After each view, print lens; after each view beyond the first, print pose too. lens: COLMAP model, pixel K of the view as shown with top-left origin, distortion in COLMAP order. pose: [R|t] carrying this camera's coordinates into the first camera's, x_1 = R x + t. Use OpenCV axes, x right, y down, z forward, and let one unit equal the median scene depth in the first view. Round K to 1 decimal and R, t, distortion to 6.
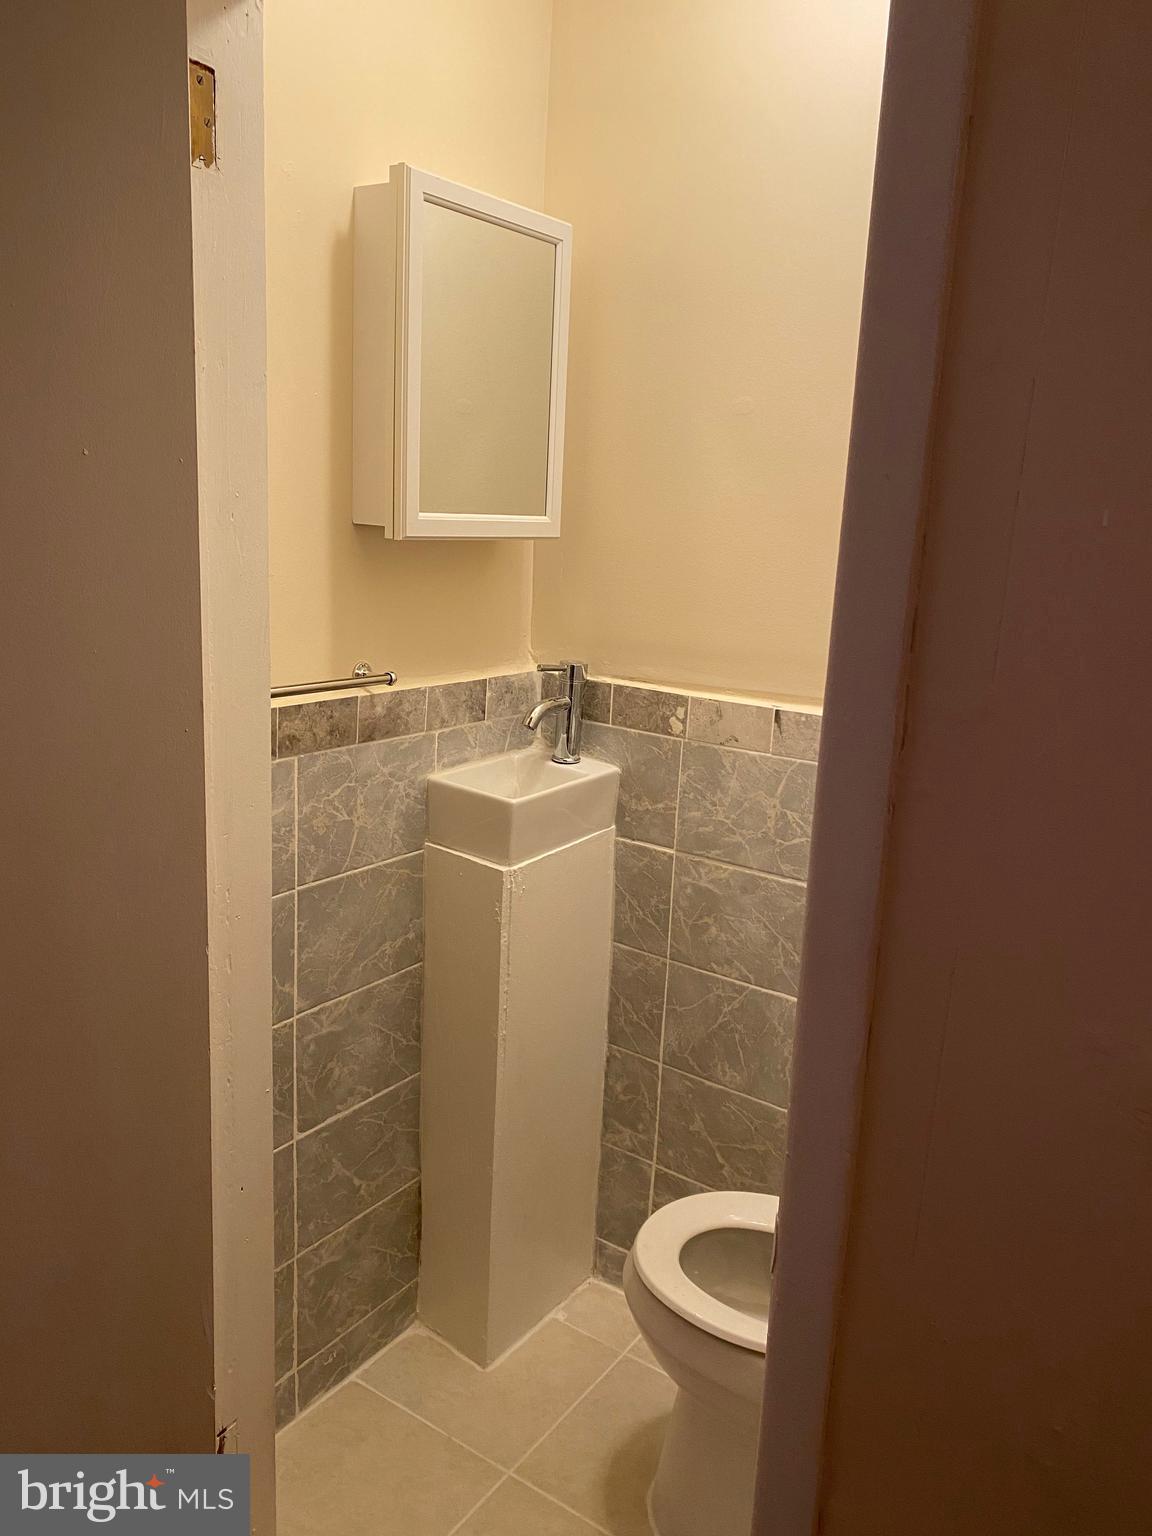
lens RADIAL K [[1184.0, 0, 570.7], [0, 1184.0, 759.8], [0, 0, 1]] dist [0.065833, -0.082878]
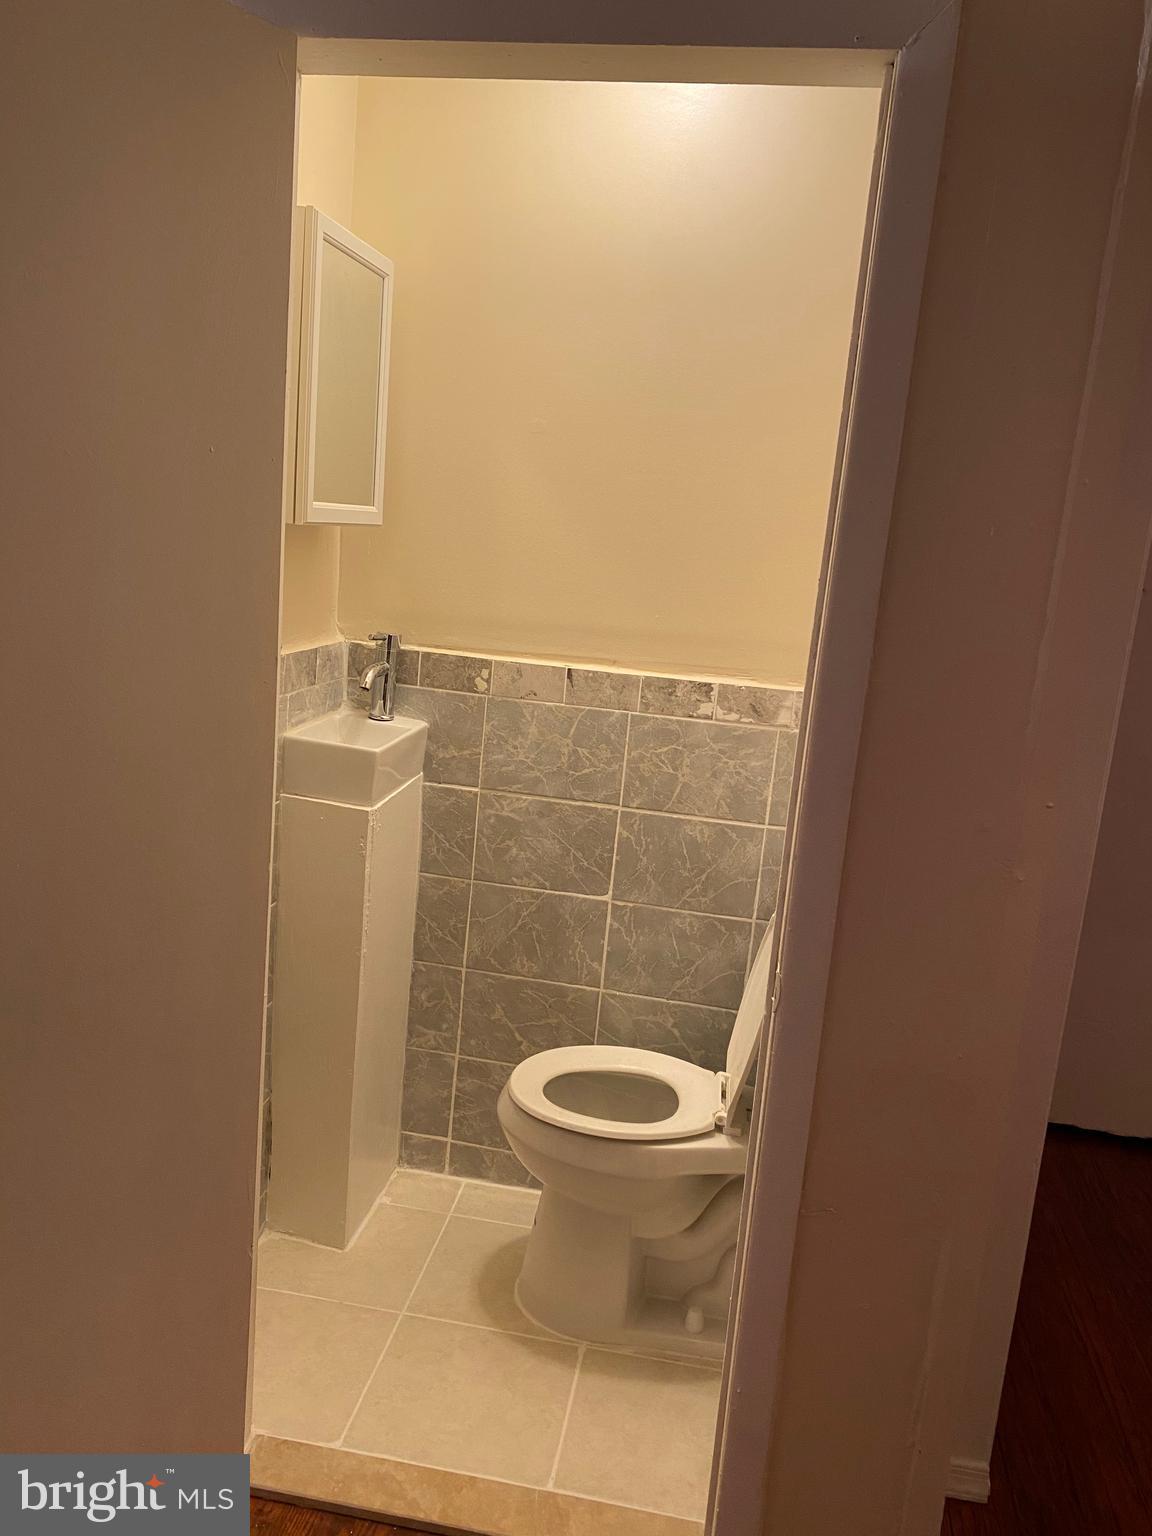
lens RADIAL K [[1184.0, 0, 612.7], [0, 1184.0, 759.3], [0, 0, 1]] dist [0.065833, -0.082878]
pose [[0.888126, -0.055720, 0.456210, -0.343376], [0.050822, 0.998443, 0.023008, 0.026026], [-0.456782, 0.002751, 0.889575, -0.140371]]
